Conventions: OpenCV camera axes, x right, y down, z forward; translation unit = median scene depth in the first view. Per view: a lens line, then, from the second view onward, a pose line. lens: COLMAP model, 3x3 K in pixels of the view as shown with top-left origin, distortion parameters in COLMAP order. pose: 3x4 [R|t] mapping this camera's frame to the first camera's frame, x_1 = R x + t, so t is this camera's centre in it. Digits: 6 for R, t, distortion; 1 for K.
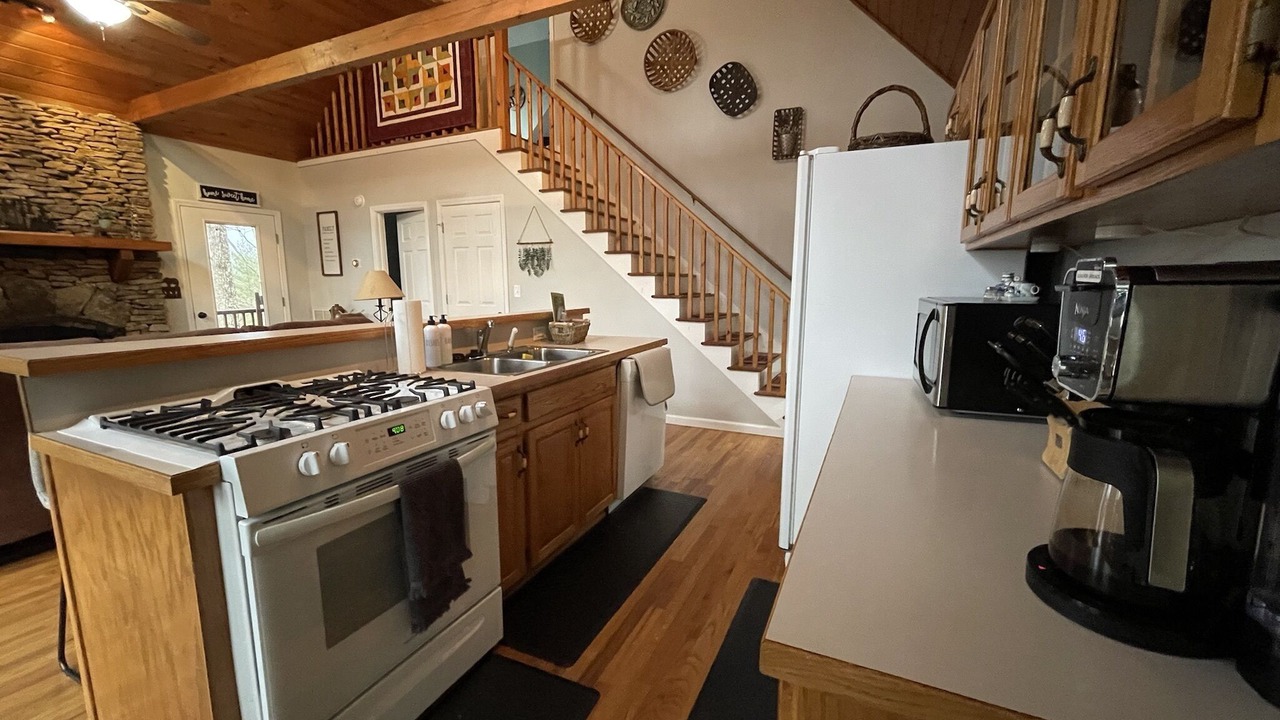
lens RADIAL K [[515.9, 0, 636.2], [0, 515.9, 362.0], [0, 0, 1]] dist [0.005325, -0.003570]
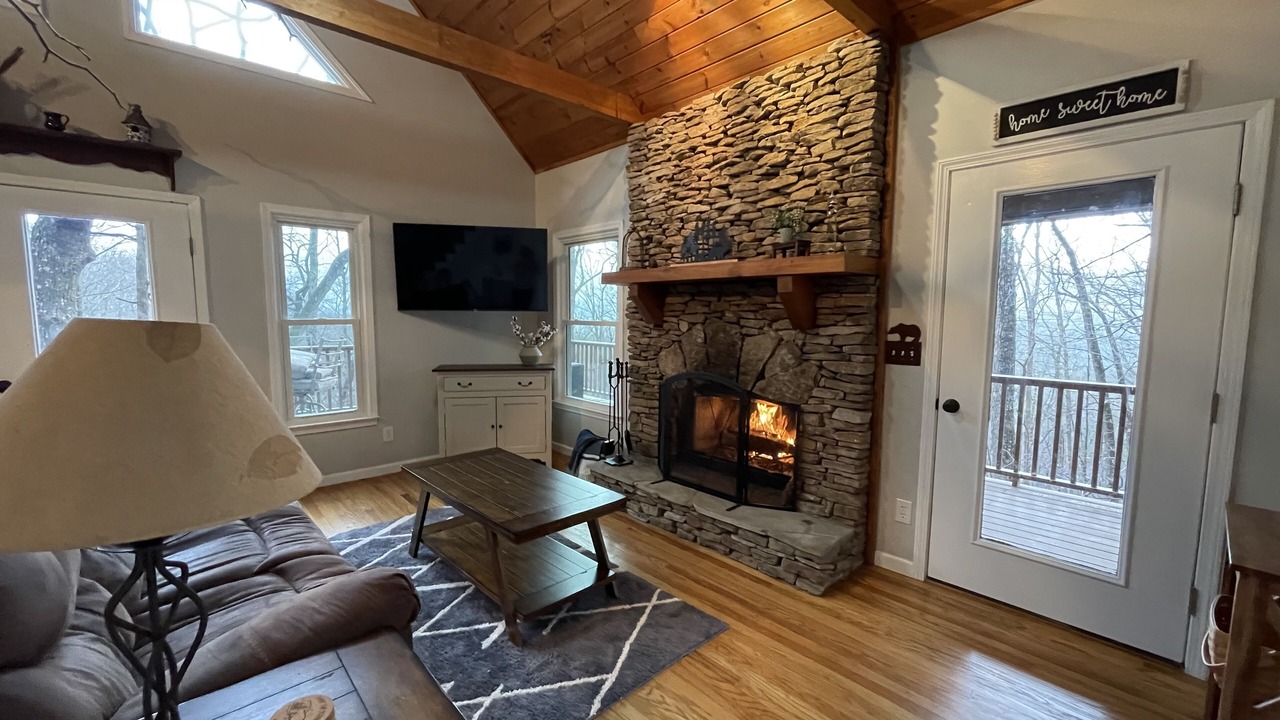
lens RADIAL K [[525.6, 0, 640.0], [0, 525.6, 360.0], [0, 0, 1]] dist [0.001606, 0.000074]
pose [[-0.365217, 0.084691, -0.927062, -0.363989], [-0.147590, 0.977990, 0.147487, -0.183492], [0.919148, 0.190689, -0.344679, 1.045050]]
